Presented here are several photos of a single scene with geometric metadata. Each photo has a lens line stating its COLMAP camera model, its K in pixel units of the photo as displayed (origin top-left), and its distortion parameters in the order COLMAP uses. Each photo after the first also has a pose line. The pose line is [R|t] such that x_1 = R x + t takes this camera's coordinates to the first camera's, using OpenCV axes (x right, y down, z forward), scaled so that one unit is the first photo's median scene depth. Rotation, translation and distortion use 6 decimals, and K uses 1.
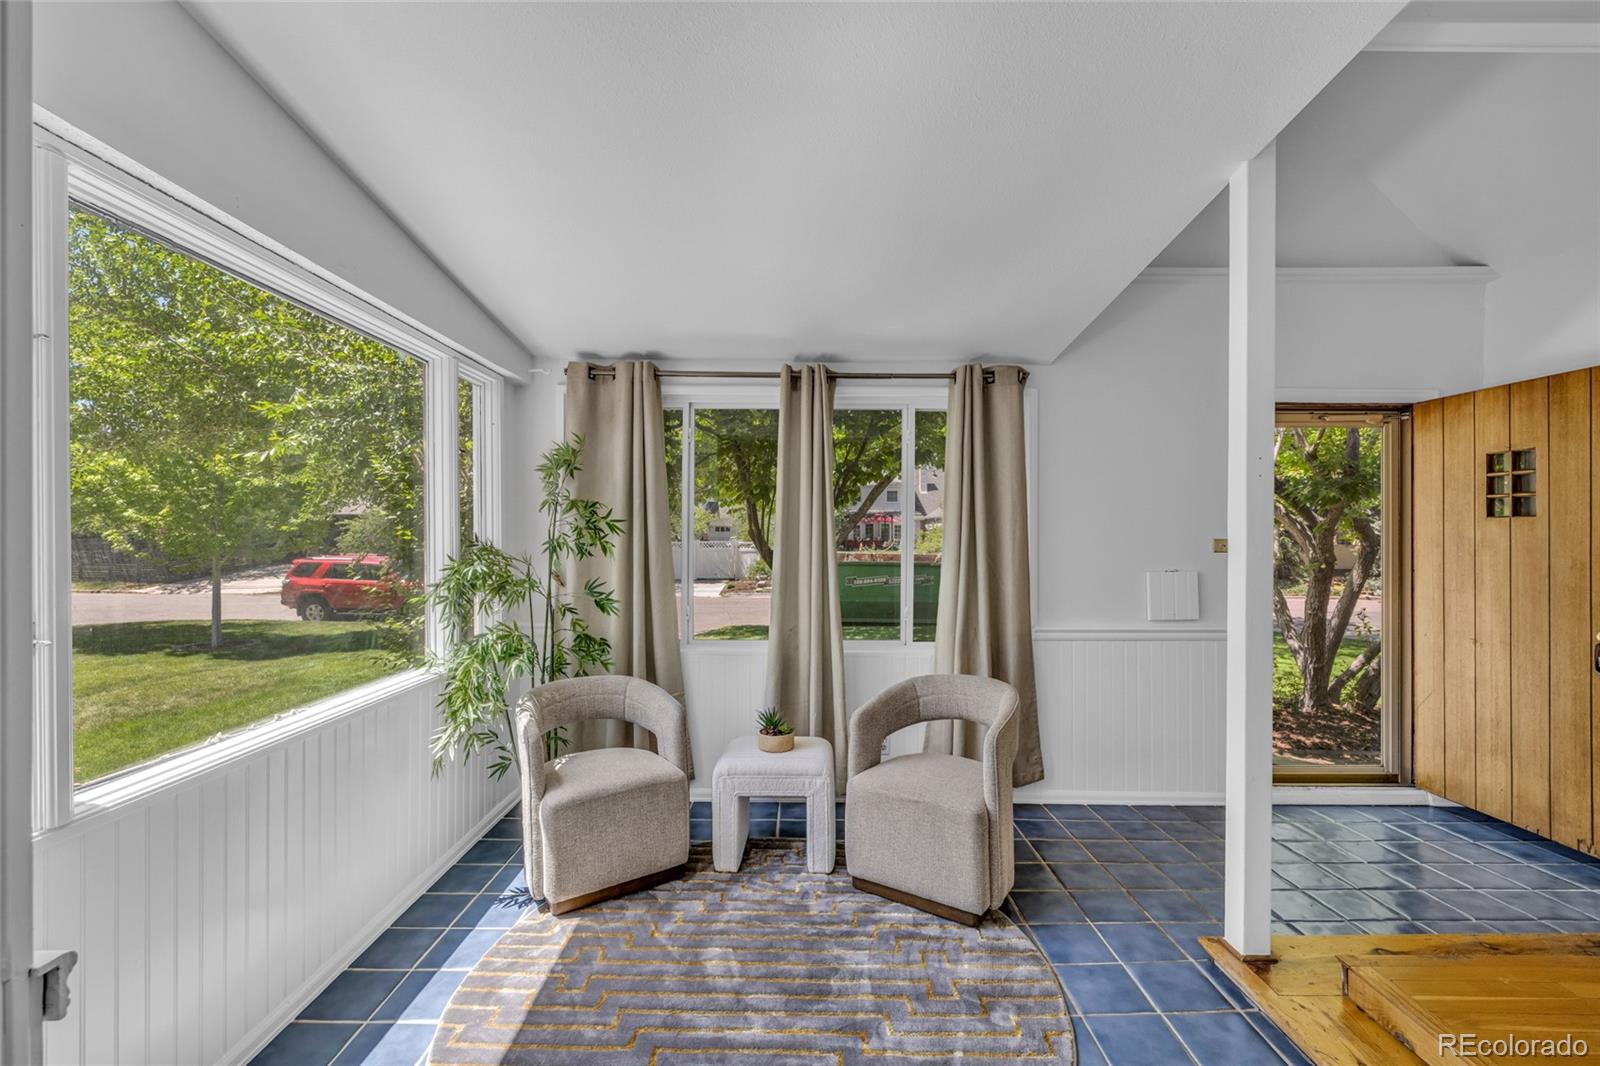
lens RADIAL K [[673.1, 0, 789.2], [0, 673.1, 530.2], [0, 0, 1]] dist [-0.004036, -0.000375]
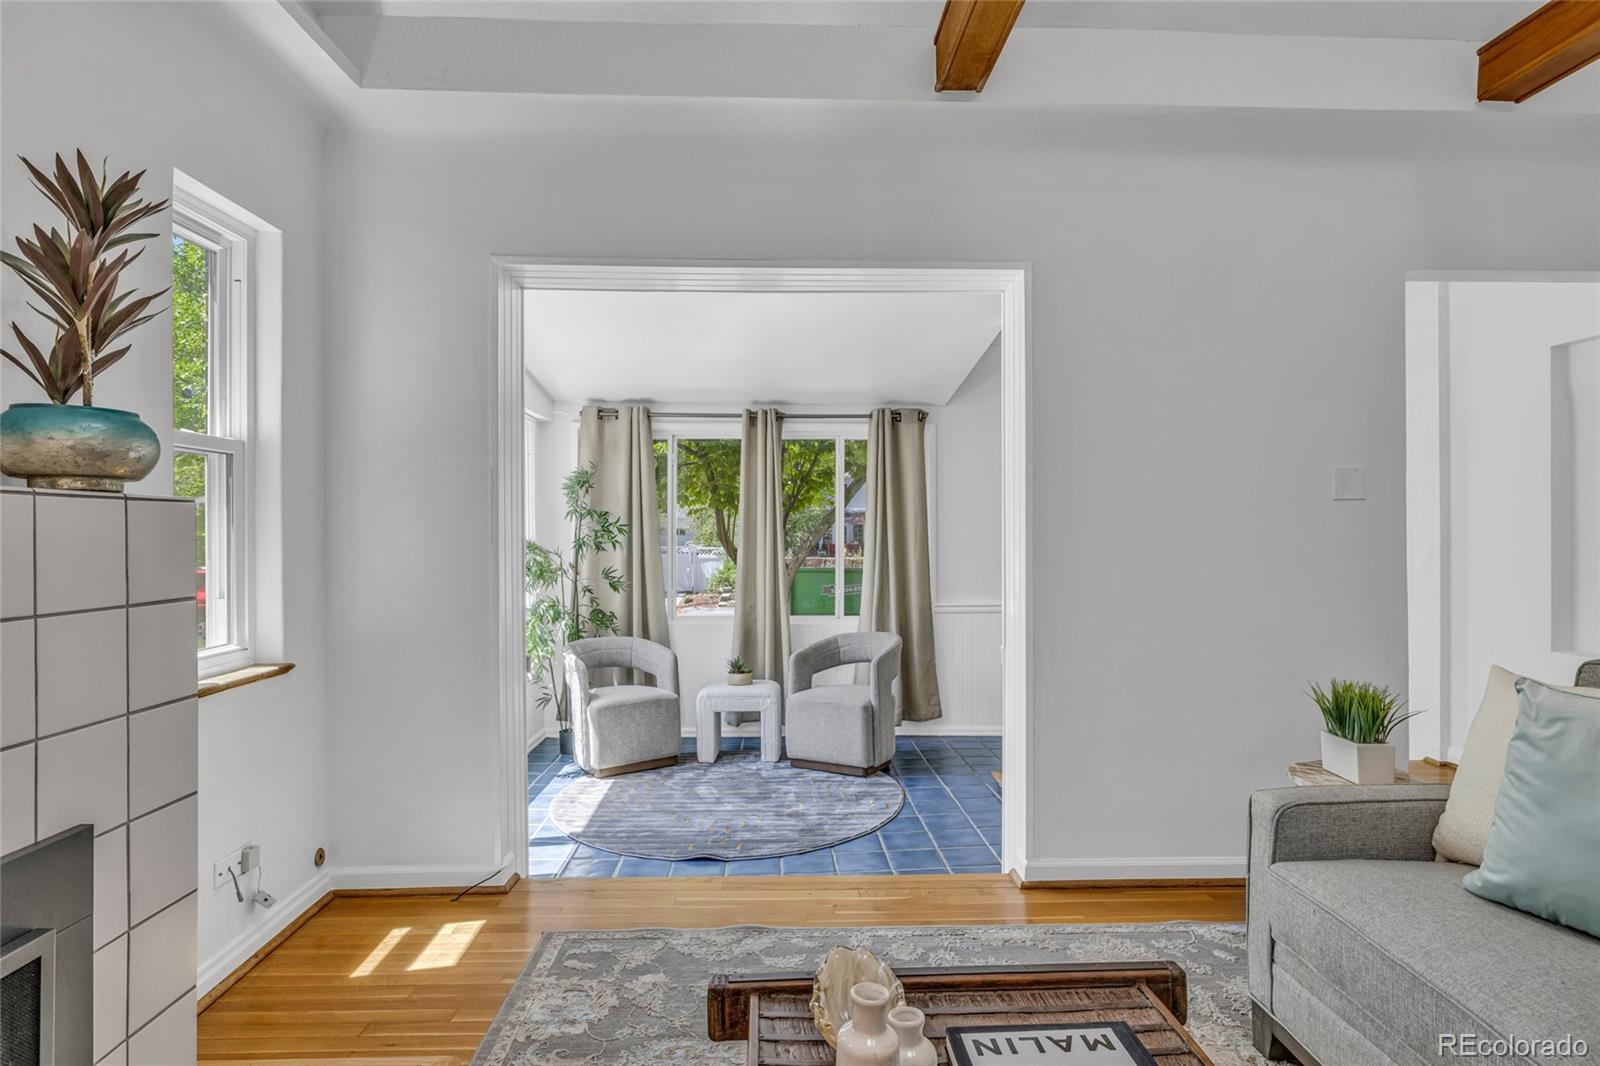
lens RADIAL K [[901.7, 0, 800.0], [0, 901.7, 533.0], [0, 0, 1]] dist [-0.000534, -0.000312]
pose [[0.999045, -0.005729, 0.043318, 0.025371], [0.005734, 0.999984, 0.000029, 0.003646], [-0.043318, 0.000220, 0.999061, -0.861211]]
